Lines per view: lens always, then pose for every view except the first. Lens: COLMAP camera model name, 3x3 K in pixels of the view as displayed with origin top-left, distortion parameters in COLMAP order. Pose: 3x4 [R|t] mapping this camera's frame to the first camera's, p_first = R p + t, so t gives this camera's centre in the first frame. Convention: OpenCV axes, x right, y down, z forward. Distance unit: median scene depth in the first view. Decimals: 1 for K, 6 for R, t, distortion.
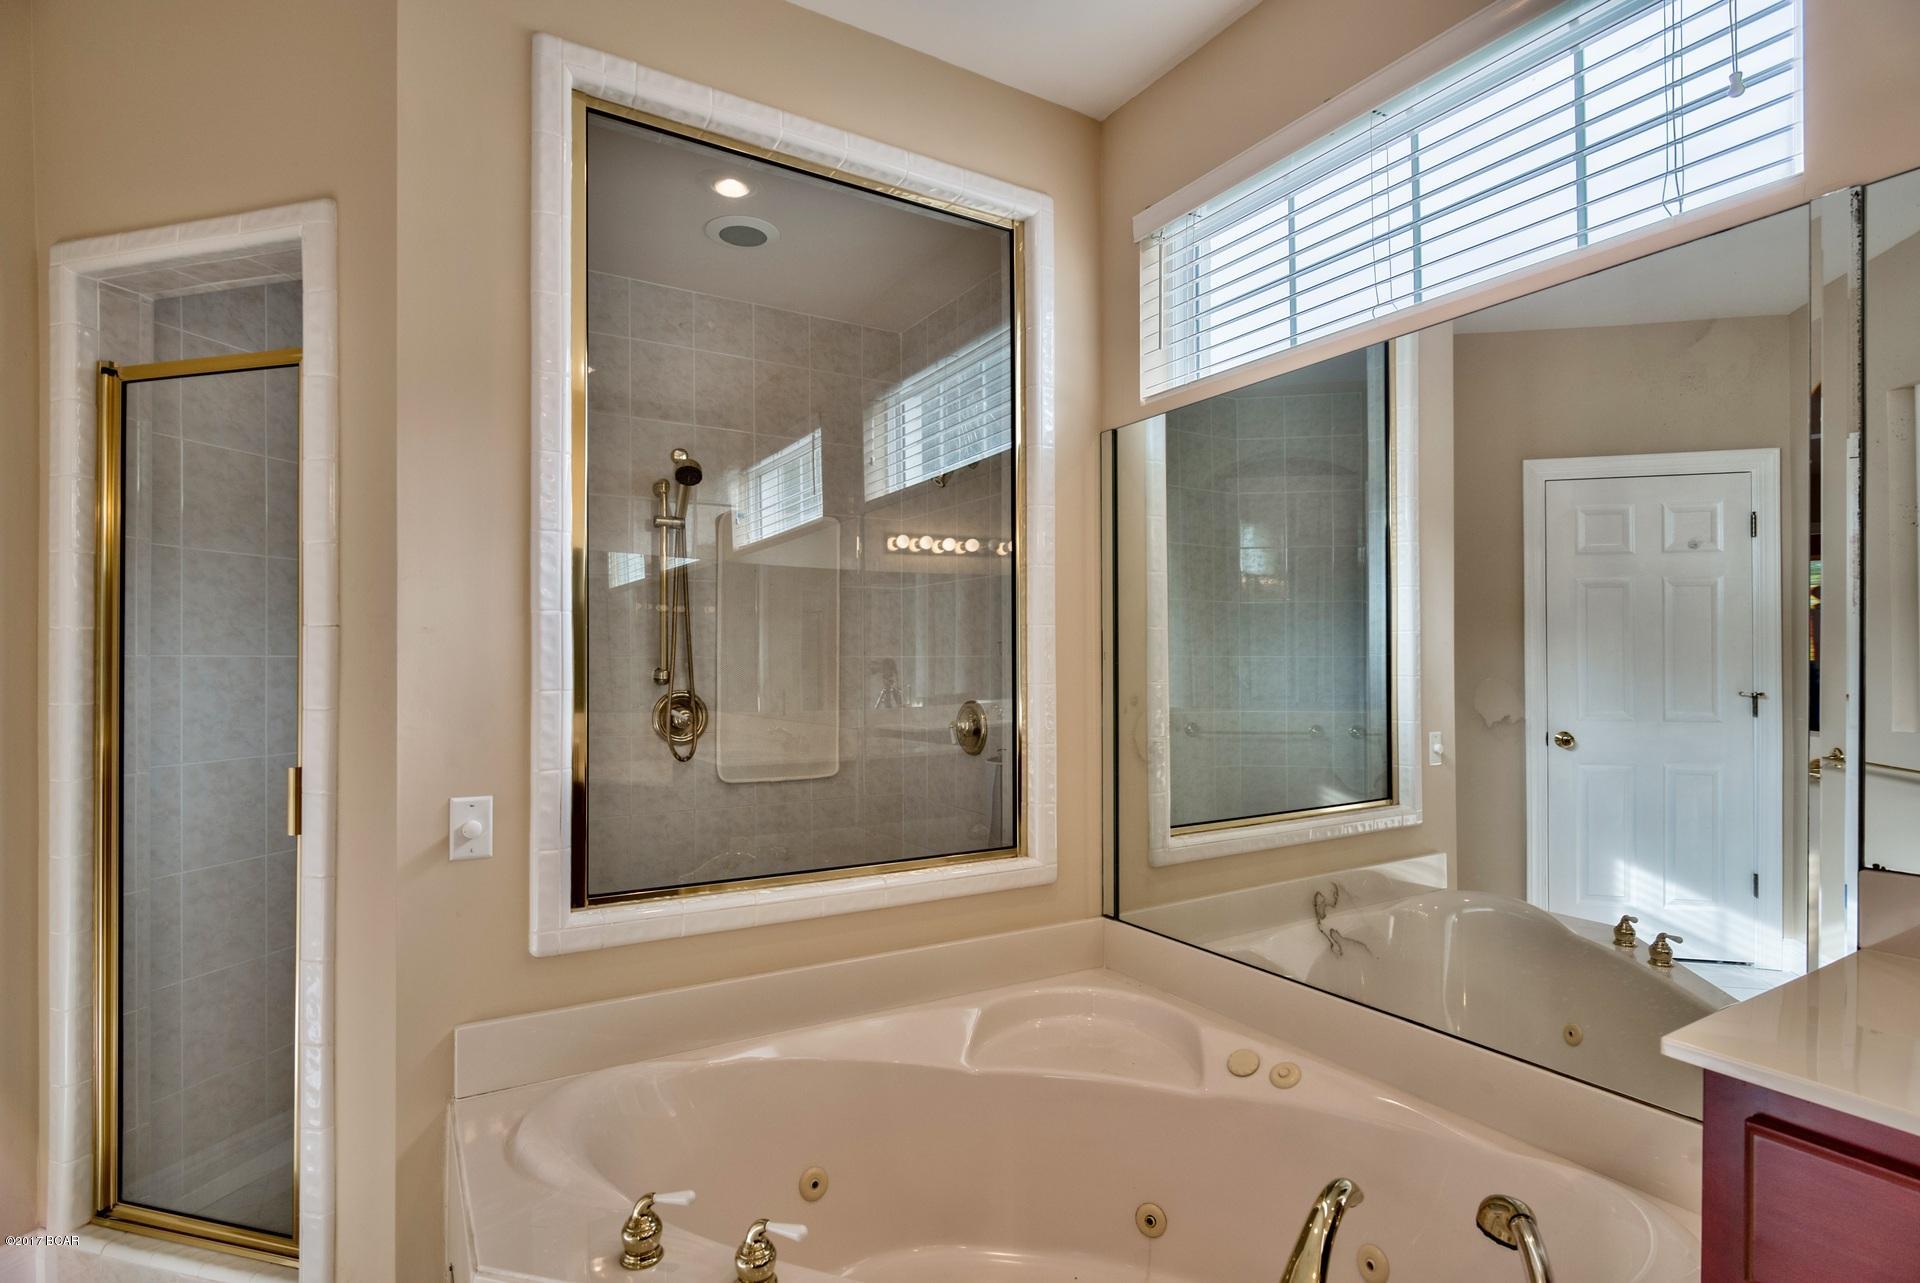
lens RADIAL K [[932.7, 0, 928.1], [0, 932.7, 653.1], [0, 0, 1]] dist [0.011739, -0.000362]
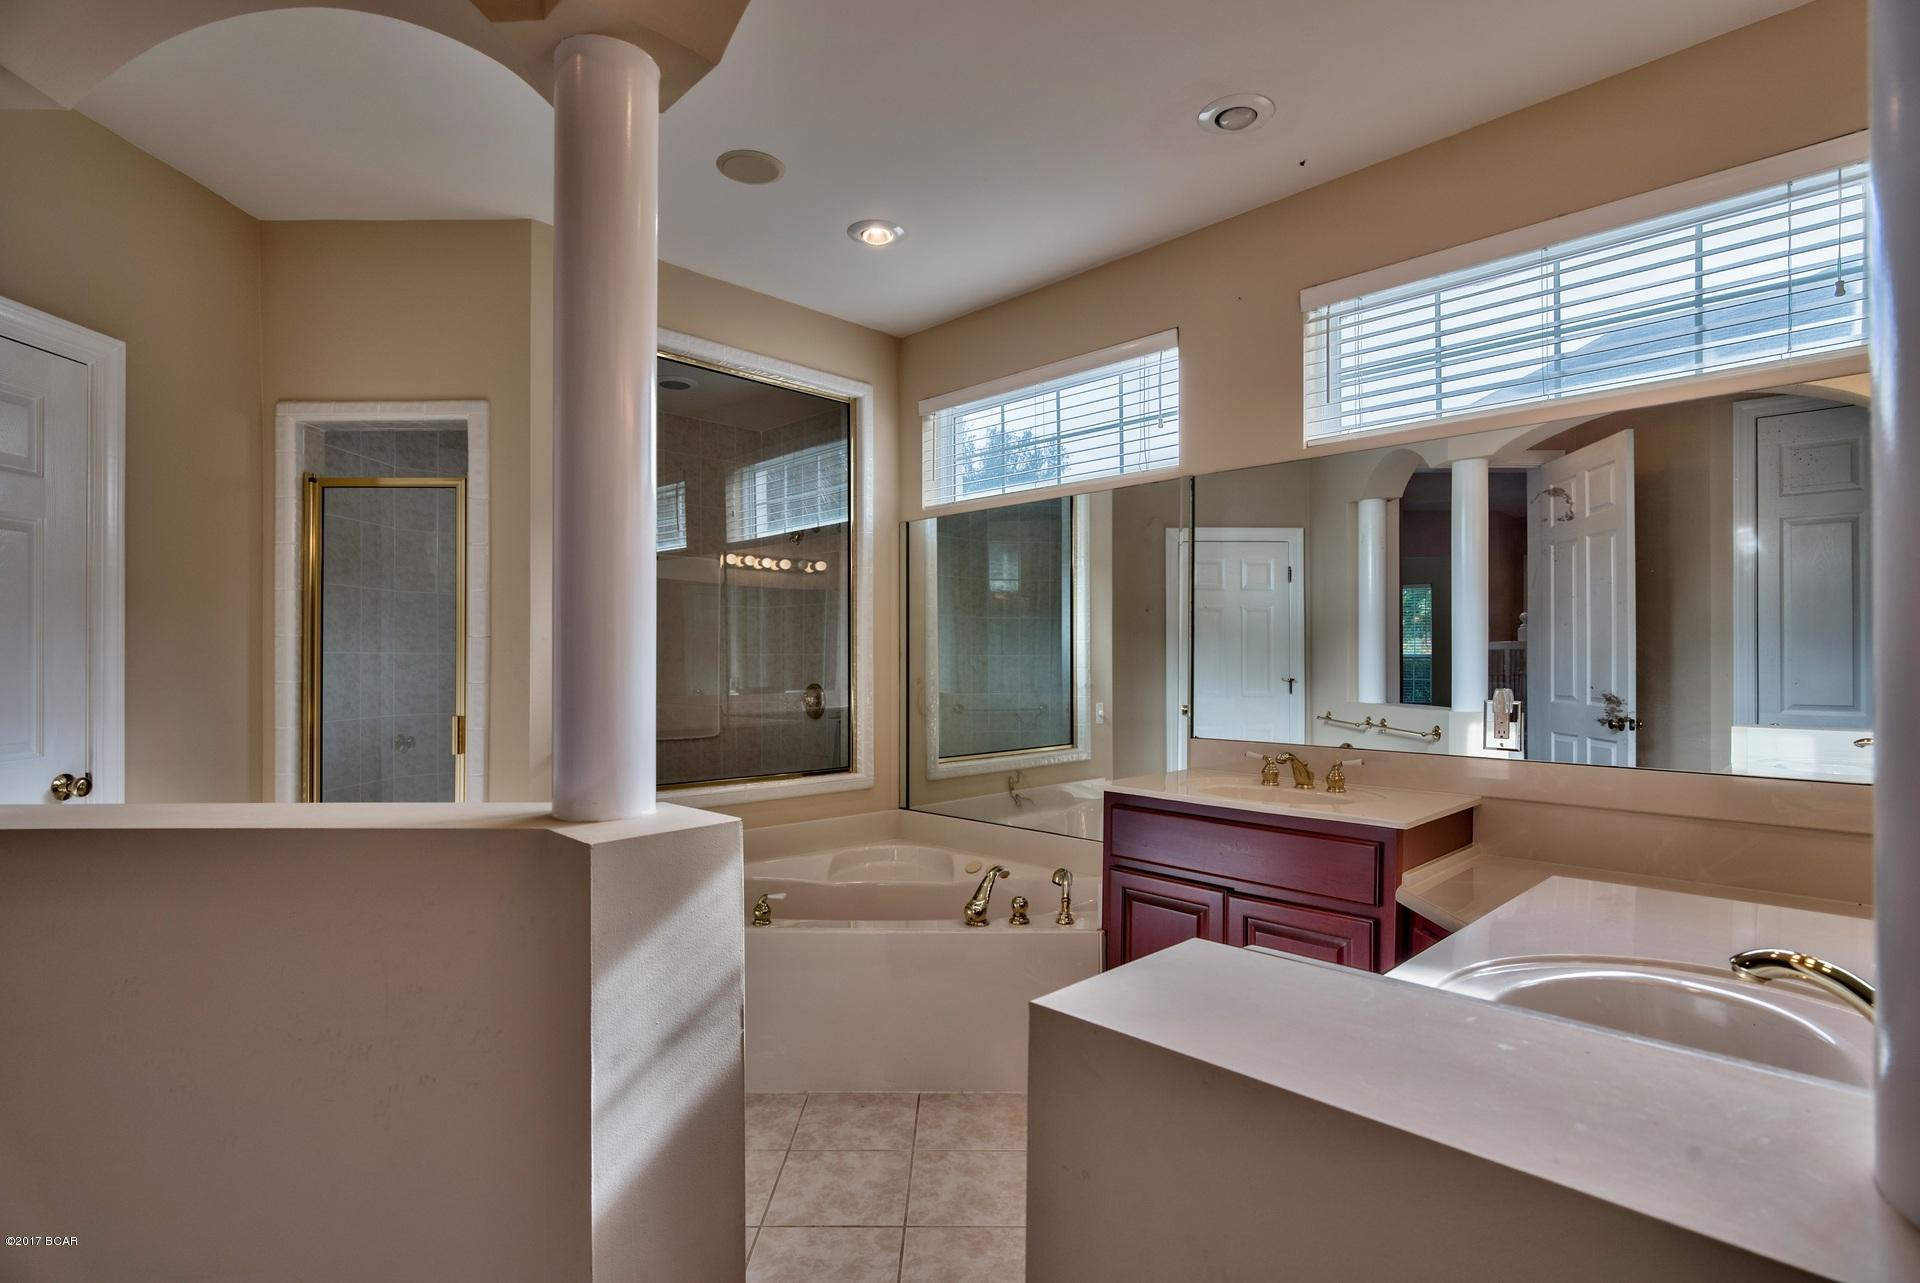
lens RADIAL K [[932.7, 0, 955.7], [0, 932.7, 649.6], [0, 0, 1]] dist [0.011739, -0.000362]
pose [[0.965368, 0.004790, 0.260847, -0.153345], [-0.004331, 0.999988, -0.002334, -0.002720], [-0.260855, 0.001123, 0.965377, -0.642495]]
